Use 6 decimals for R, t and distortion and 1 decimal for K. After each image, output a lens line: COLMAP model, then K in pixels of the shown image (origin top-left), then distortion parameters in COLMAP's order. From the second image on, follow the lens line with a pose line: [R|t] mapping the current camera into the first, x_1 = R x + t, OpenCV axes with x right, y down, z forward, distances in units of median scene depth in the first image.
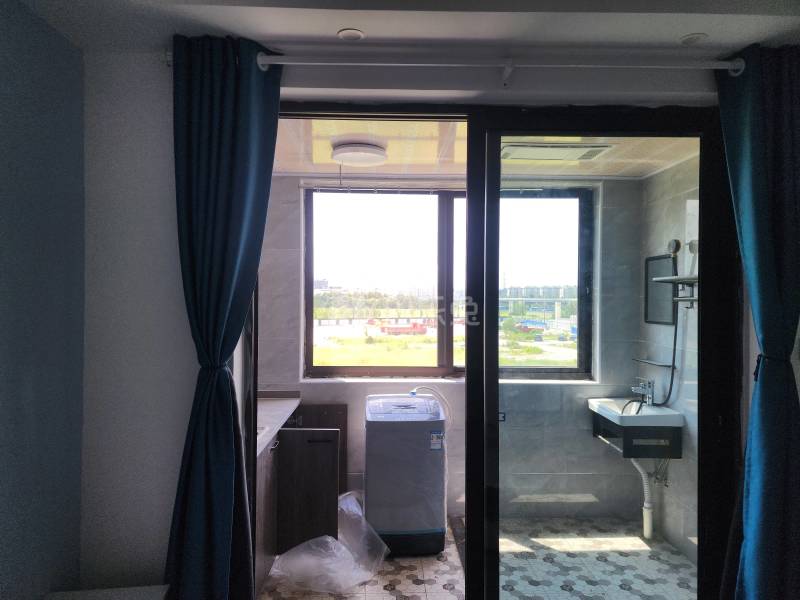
lens RADIAL K [[610.0, 0, 400.0], [0, 610.0, 300.0], [0, 0, 1]] dist [-0.003457, -0.002945]
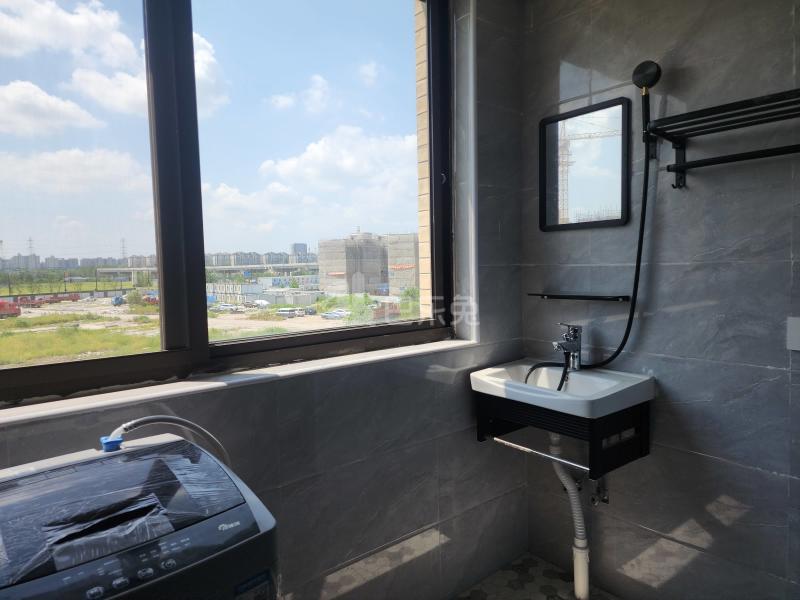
lens RADIAL K [[535.1, 0, 400.0], [0, 535.1, 300.0], [0, 0, 1]] dist [0.080745, -0.057771]
pose [[0.786645, -0.068760, 0.613564, -0.026766], [0.040710, 0.997393, 0.059580, 0.065480], [-0.616062, -0.021890, 0.787394, 0.659023]]
